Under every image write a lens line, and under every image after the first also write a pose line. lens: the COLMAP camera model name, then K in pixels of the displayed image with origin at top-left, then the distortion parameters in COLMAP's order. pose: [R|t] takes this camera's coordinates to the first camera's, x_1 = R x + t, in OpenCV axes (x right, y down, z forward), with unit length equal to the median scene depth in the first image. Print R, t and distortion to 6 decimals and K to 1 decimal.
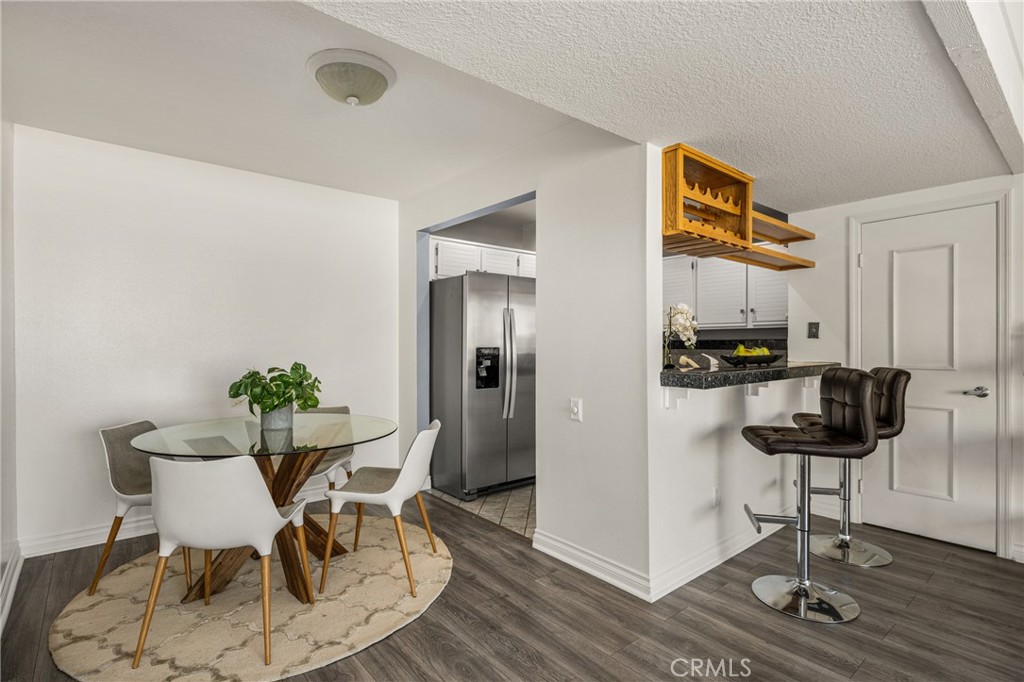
lens RADIAL K [[510.0, 0, 514.3], [0, 510.0, 345.2], [0, 0, 1]] dist [-0.003339, 0.000308]
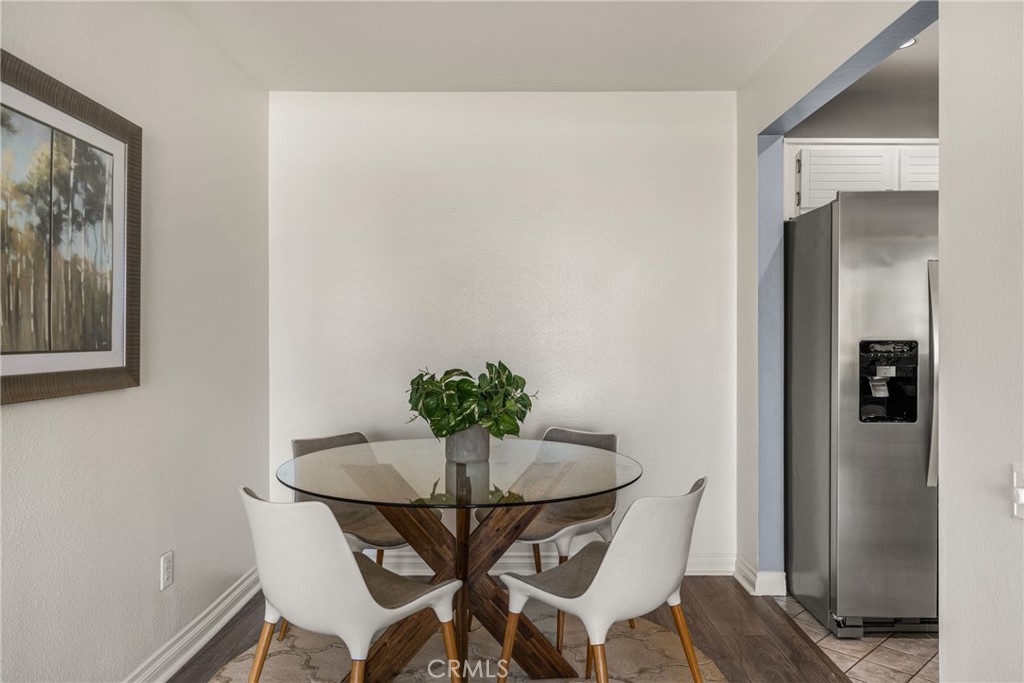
lens RADIAL K [[719.8, 0, 519.4], [0, 719.8, 334.6], [0, 0, 1]] dist [-0.006468, -0.001124]
pose [[0.756470, -0.002746, -0.654023, 0.153880], [-0.000428, 0.999989, -0.004693, 0.002366], [0.654028, 0.003830, 0.756460, 0.260807]]
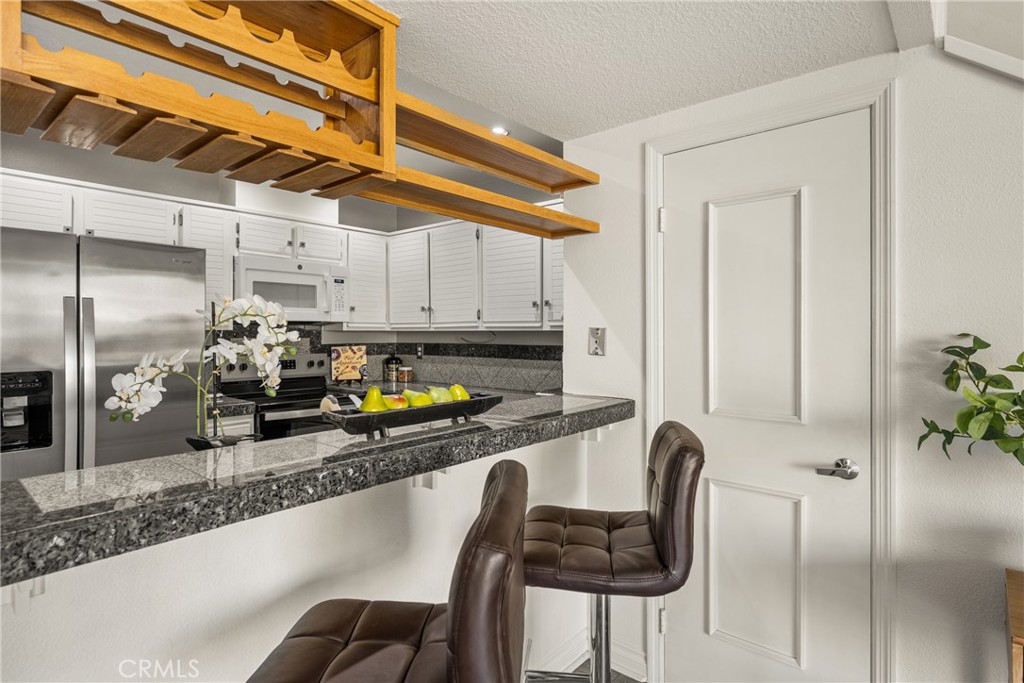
lens RADIAL K [[514.1, 0, 534.8], [0, 514.1, 330.1], [0, 0, 1]] dist [-0.002412, 0.000790]
pose [[0.986484, -0.003166, 0.163825, 0.468327], [0.002815, 0.999993, 0.002373, -0.048384], [-0.163832, -0.001880, 0.986487, 0.481707]]
